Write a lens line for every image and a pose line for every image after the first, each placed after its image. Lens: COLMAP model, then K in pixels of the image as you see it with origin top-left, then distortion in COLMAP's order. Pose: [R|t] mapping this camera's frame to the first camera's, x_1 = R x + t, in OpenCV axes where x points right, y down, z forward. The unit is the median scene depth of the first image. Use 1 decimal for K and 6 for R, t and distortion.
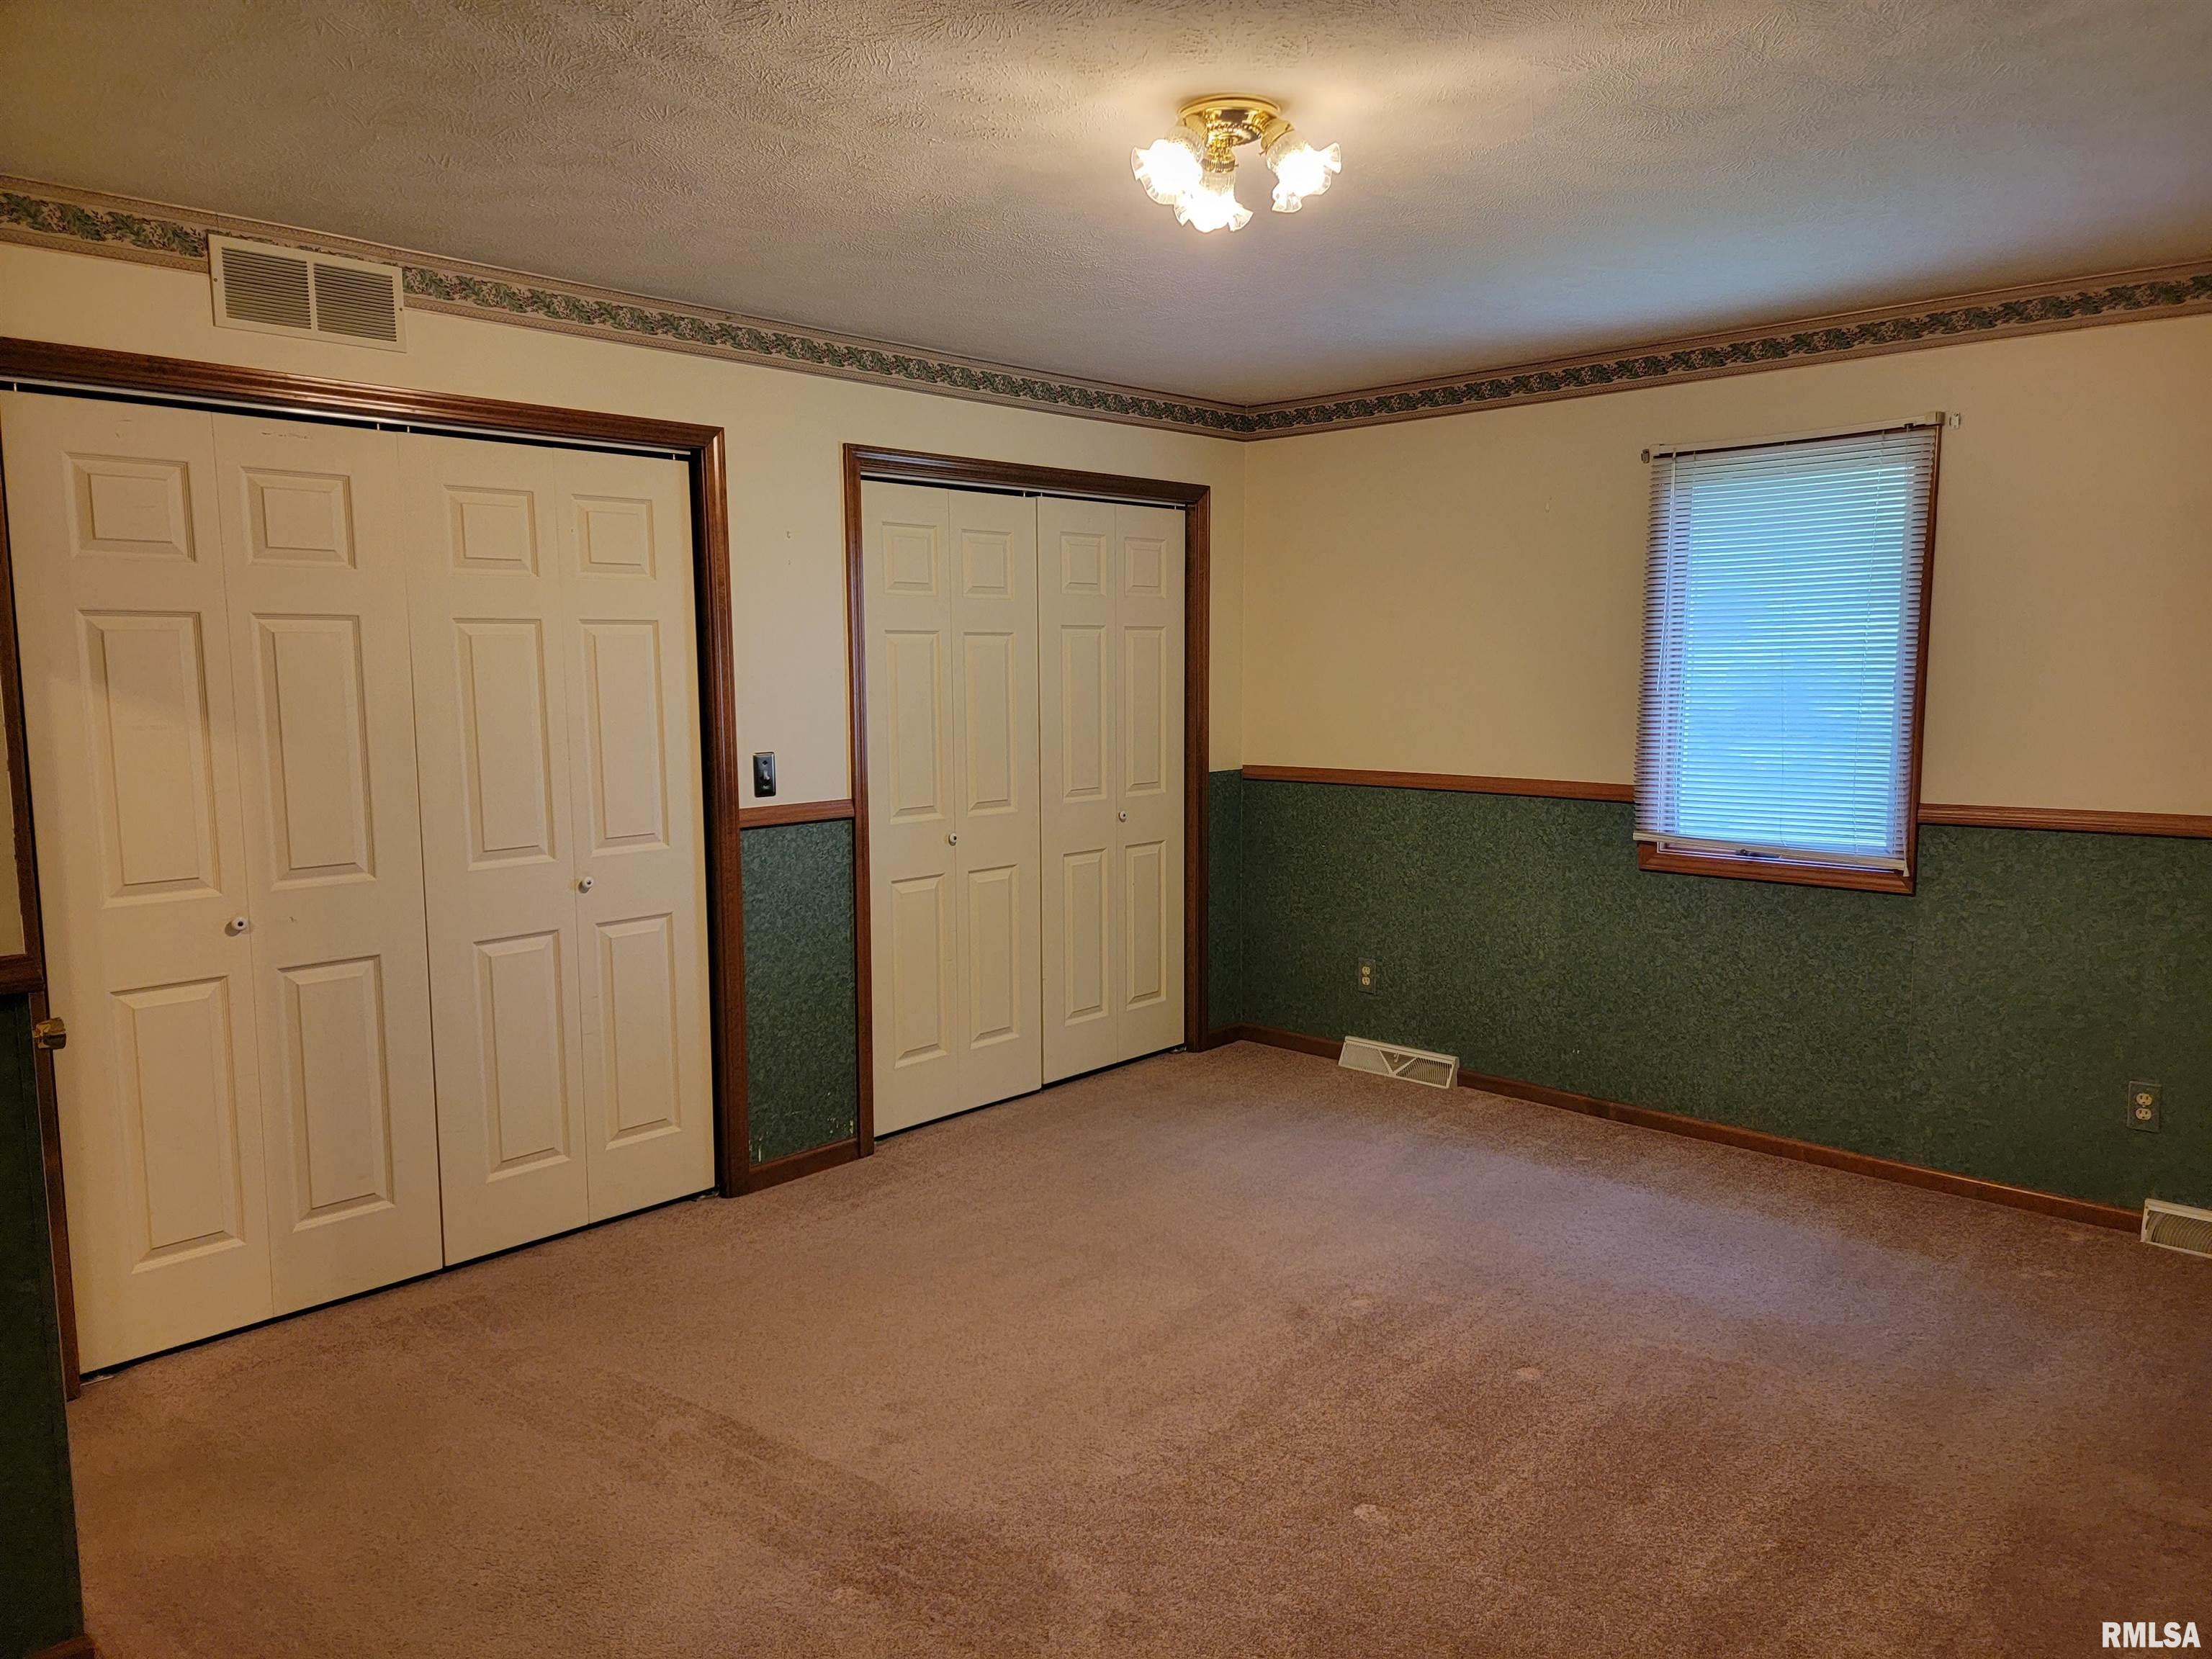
lens RADIAL K [[1505.6, 0, 1105.0], [0, 1505.6, 834.0], [0, 0, 1]] dist [0.048633, -0.007664]
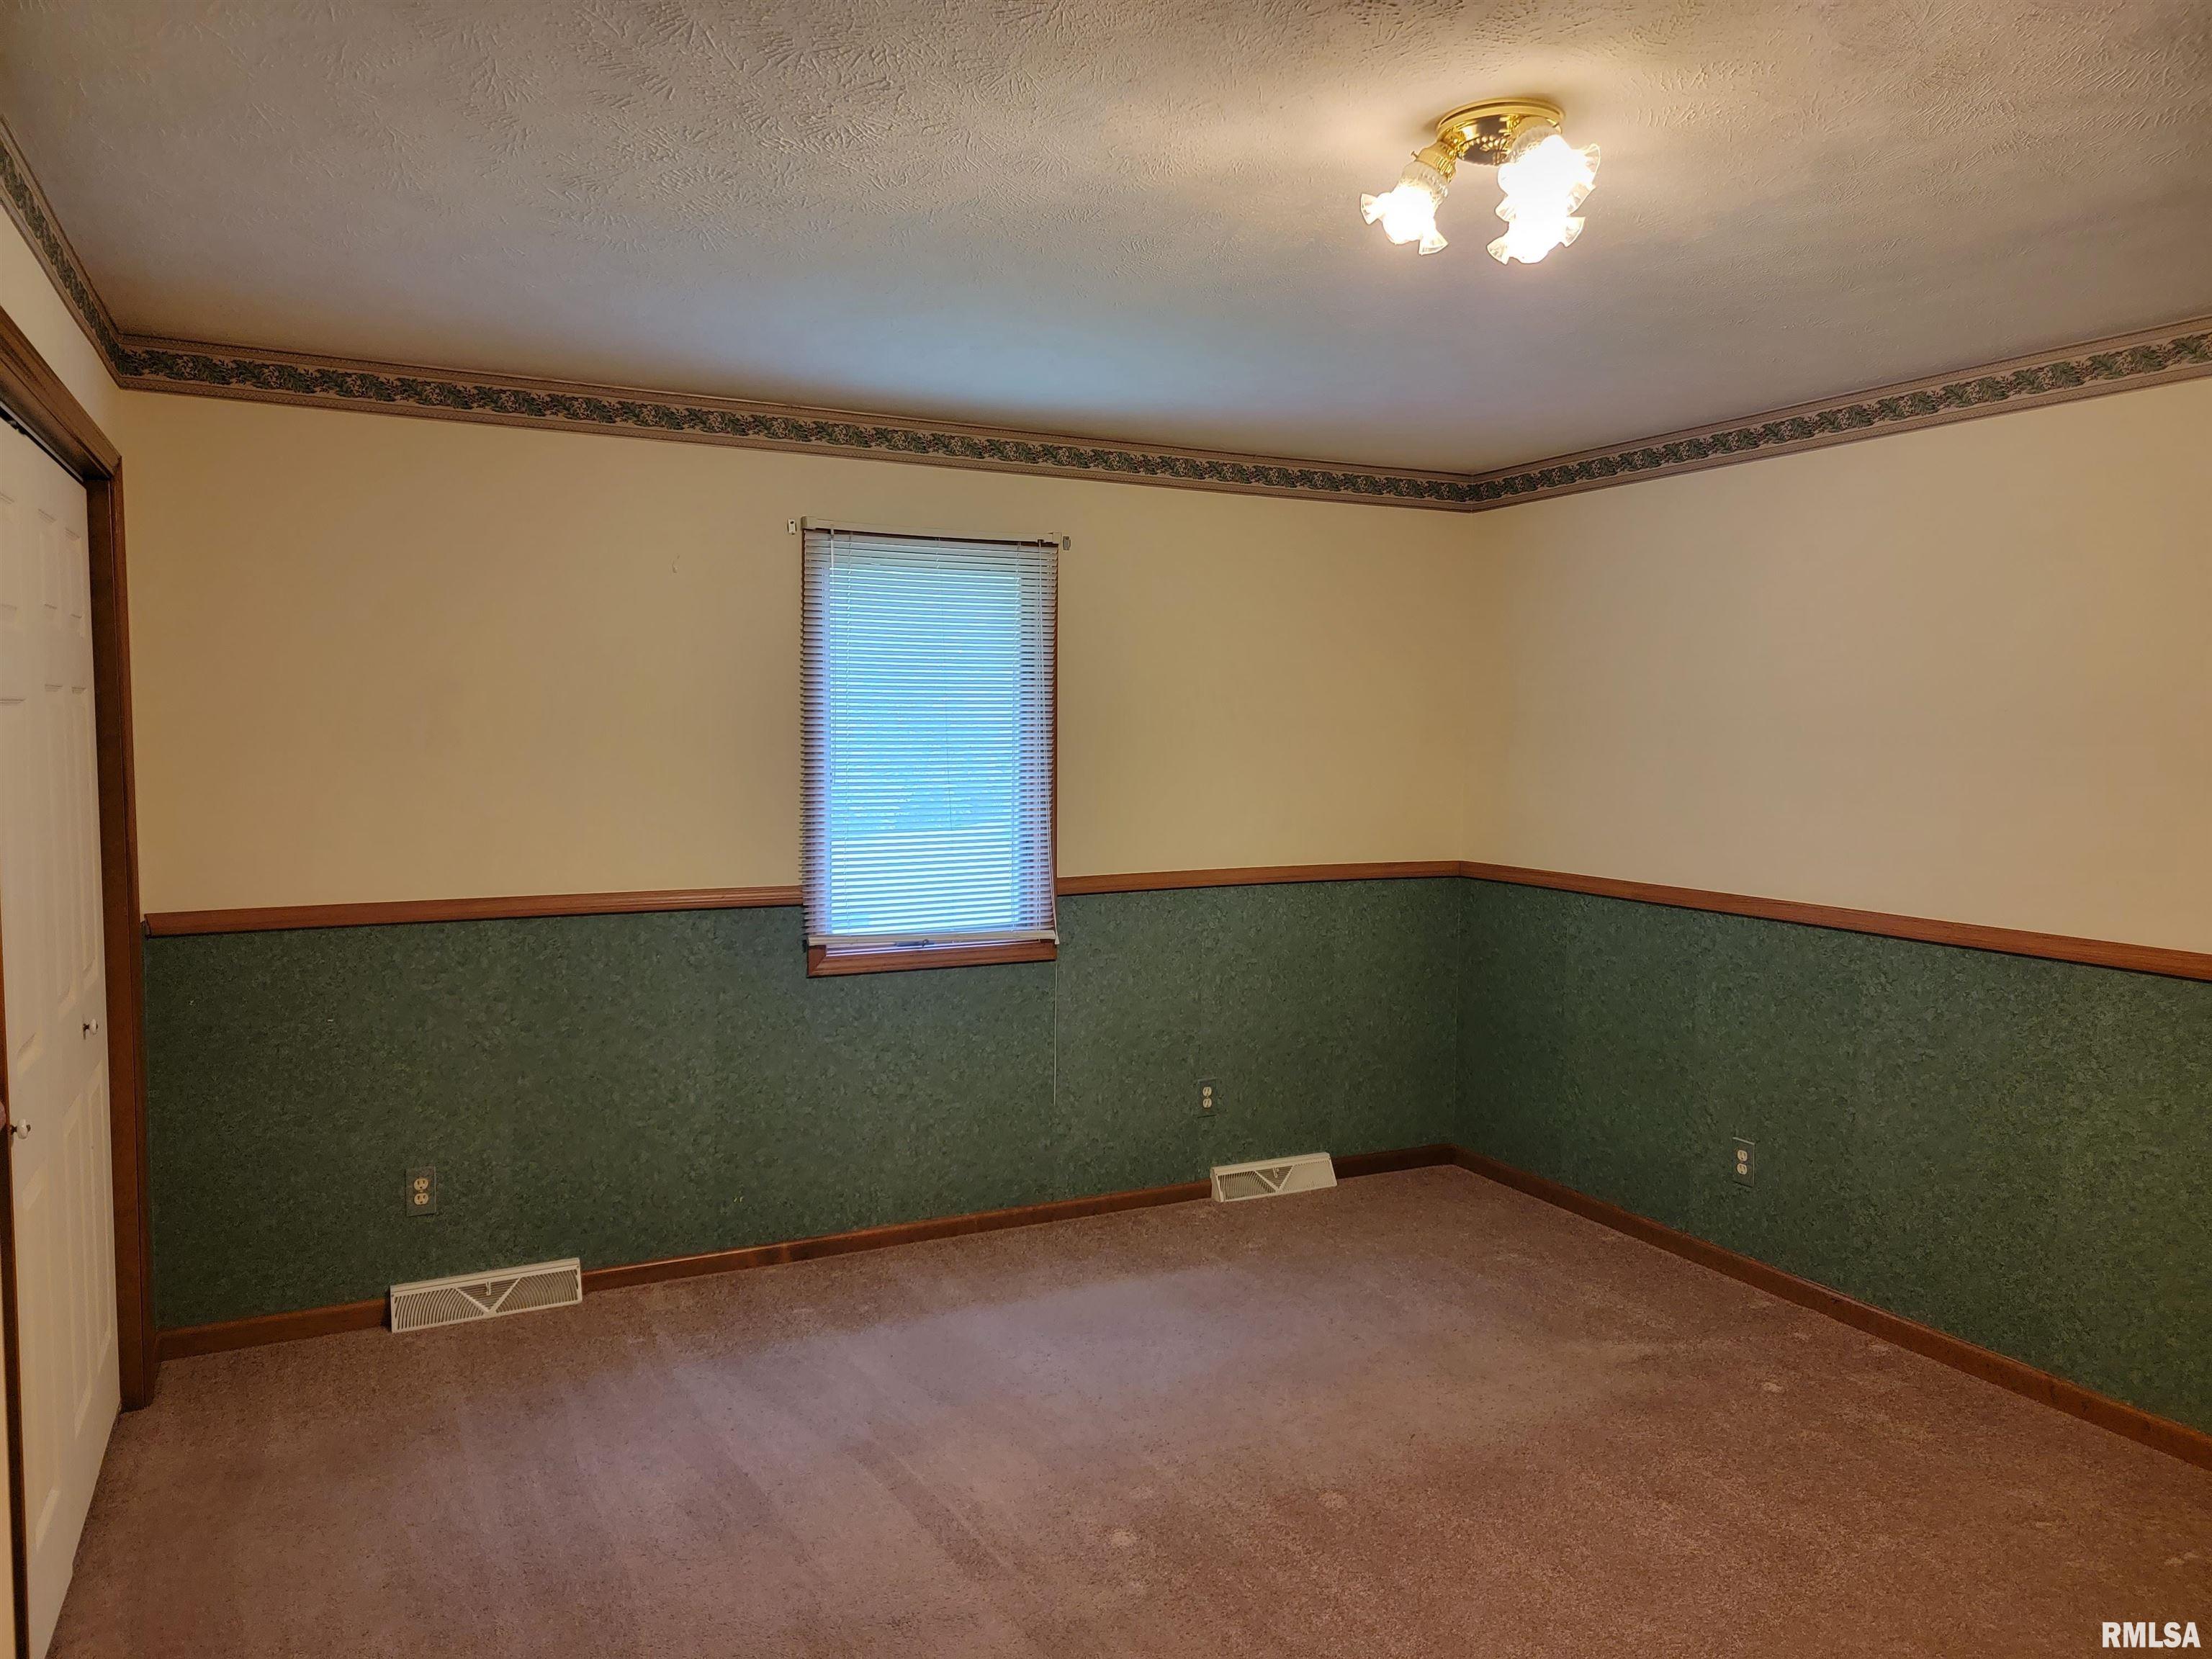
lens RADIAL K [[1505.6, 0, 1102.3], [0, 1505.6, 832.8], [0, 0, 1]] dist [0.048633, -0.007664]
pose [[0.348858, -0.062537, 0.935087, -0.434627], [0.096112, 0.994898, 0.030680, -0.074899], [-0.932234, 0.079170, 0.353088, 0.513772]]
